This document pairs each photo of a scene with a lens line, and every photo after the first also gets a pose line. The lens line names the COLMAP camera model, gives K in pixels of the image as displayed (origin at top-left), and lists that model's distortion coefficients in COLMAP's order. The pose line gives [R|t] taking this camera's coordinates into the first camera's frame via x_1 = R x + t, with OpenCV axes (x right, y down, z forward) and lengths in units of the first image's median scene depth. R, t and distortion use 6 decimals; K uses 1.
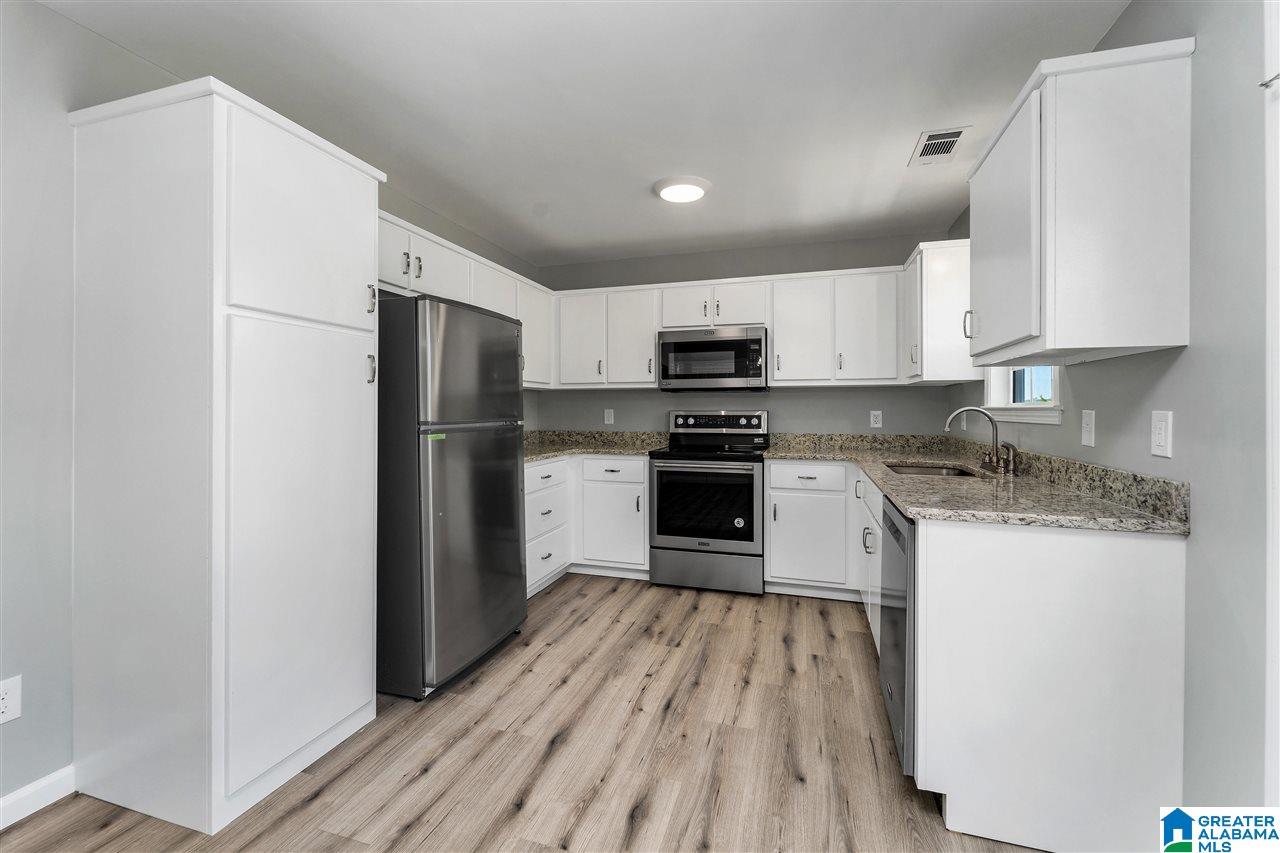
lens RADIAL K [[526.8, 0, 638.0], [0, 526.8, 416.6], [0, 0, 1]] dist [0.001517, -0.001194]
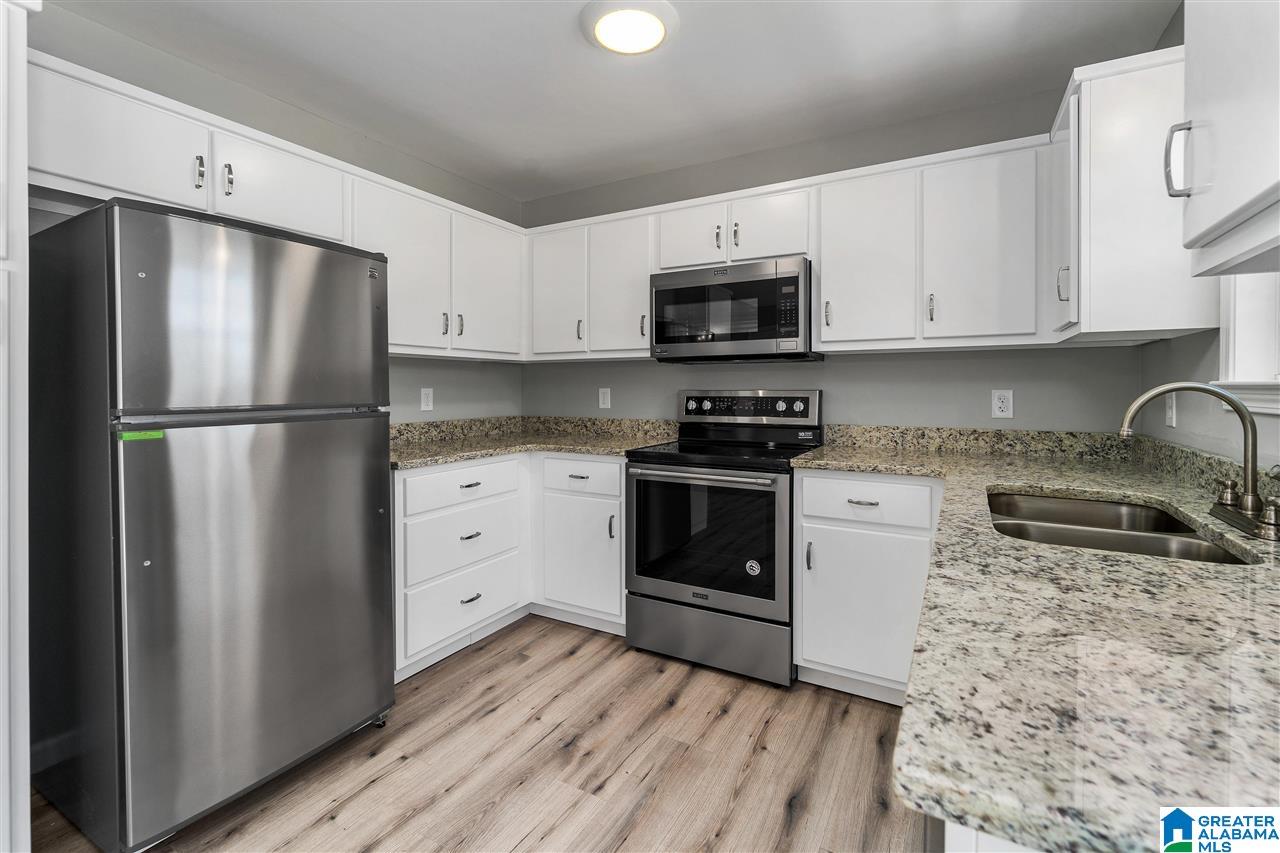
lens RADIAL K [[526.8, 0, 676.0], [0, 526.8, 397.4], [0, 0, 1]] dist [0.001517, -0.001194]
pose [[0.978432, 0.001860, -0.206559, 0.230146], [-0.000892, 0.999988, 0.004779, -0.005593], [0.206566, -0.004491, 0.978422, 0.362712]]
